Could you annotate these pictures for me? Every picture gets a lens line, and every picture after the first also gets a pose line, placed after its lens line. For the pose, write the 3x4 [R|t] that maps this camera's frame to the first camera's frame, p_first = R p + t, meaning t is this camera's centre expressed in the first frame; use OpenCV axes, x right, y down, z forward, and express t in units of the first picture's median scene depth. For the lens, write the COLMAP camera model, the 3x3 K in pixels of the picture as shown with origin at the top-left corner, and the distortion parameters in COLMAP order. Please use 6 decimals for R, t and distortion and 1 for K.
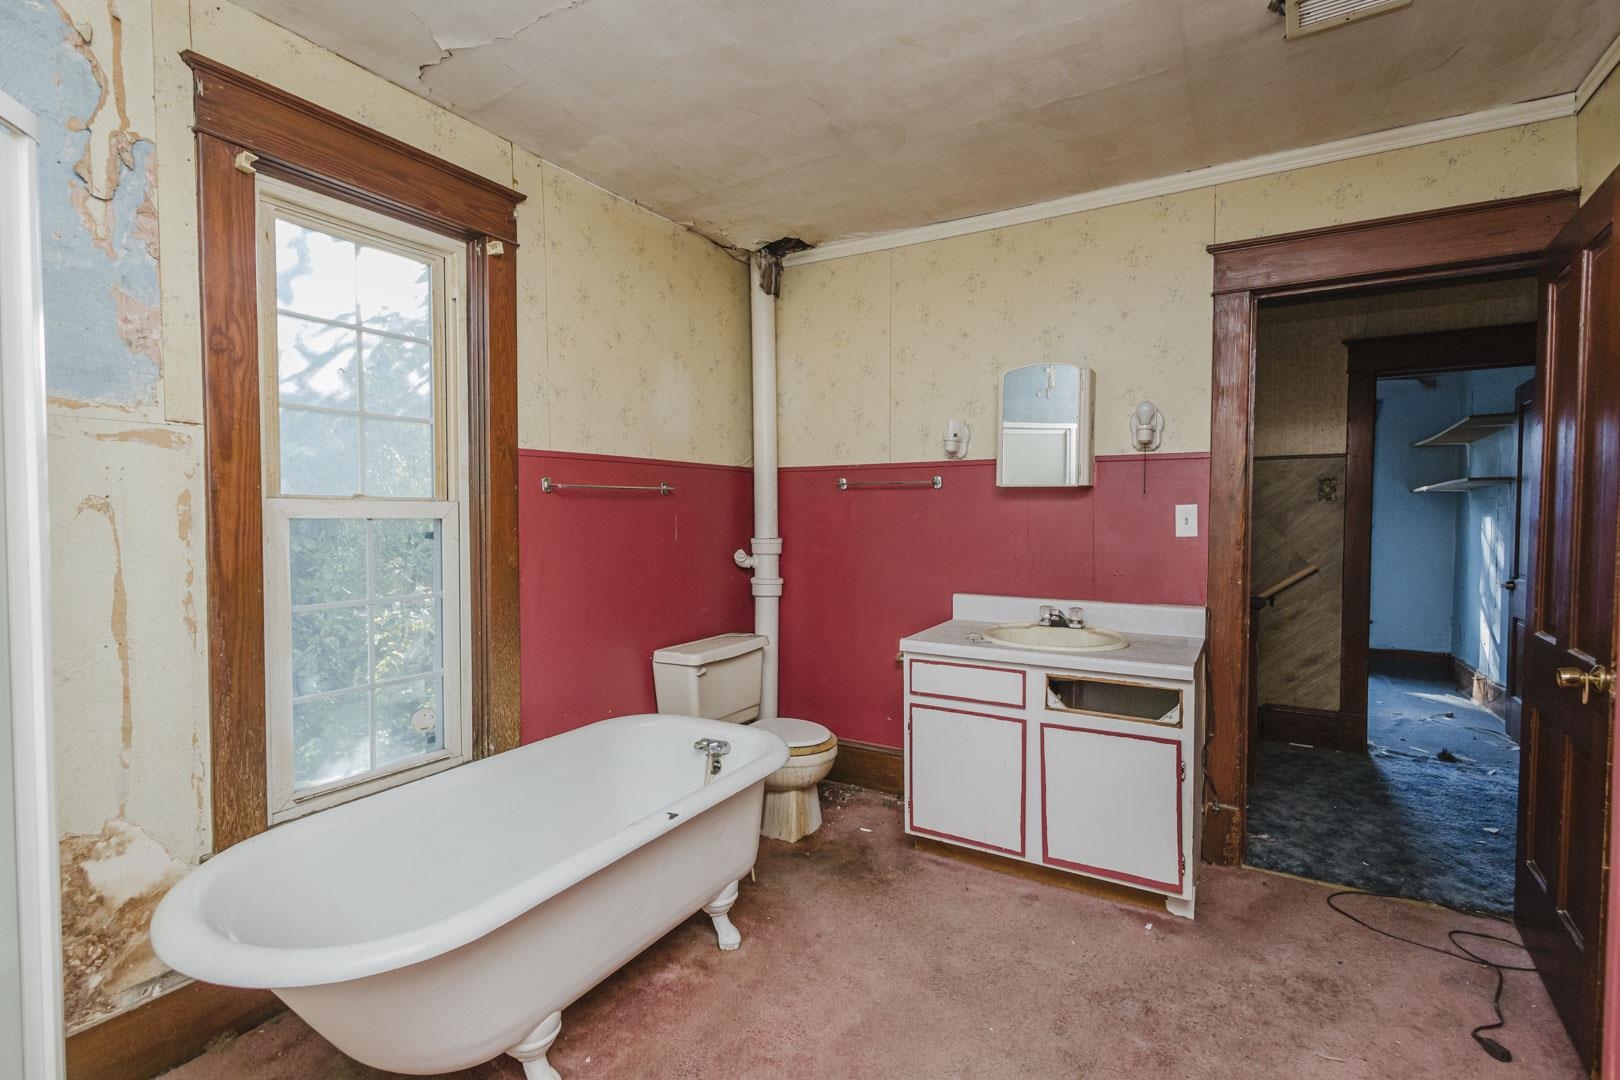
lens RADIAL K [[736.7, 0, 807.9], [0, 736.7, 536.7], [0, 0, 1]] dist [0.001507, -0.000457]
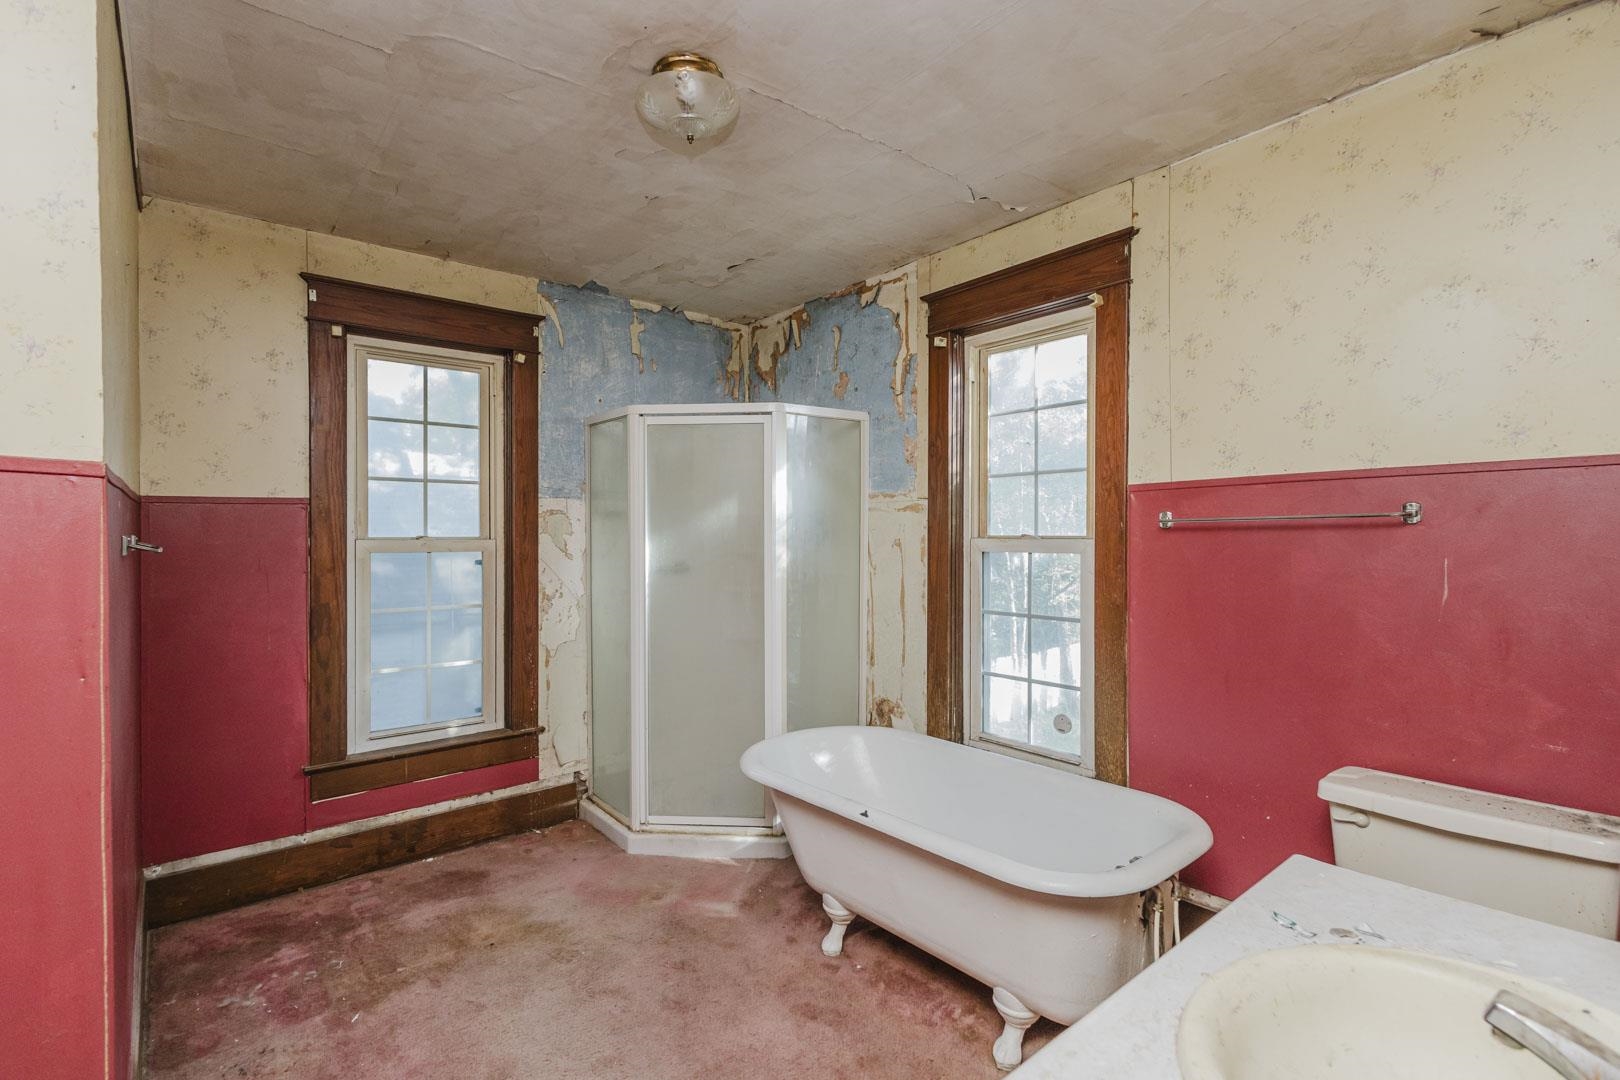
lens RADIAL K [[736.7, 0, 807.9], [0, 736.7, 536.7], [0, 0, 1]] dist [0.001507, -0.000457]
pose [[-0.335385, -0.001063, -0.942080, 0.837963], [-0.033062, 0.999397, 0.010643, -0.059020], [0.941501, 0.034716, -0.335218, 1.154648]]
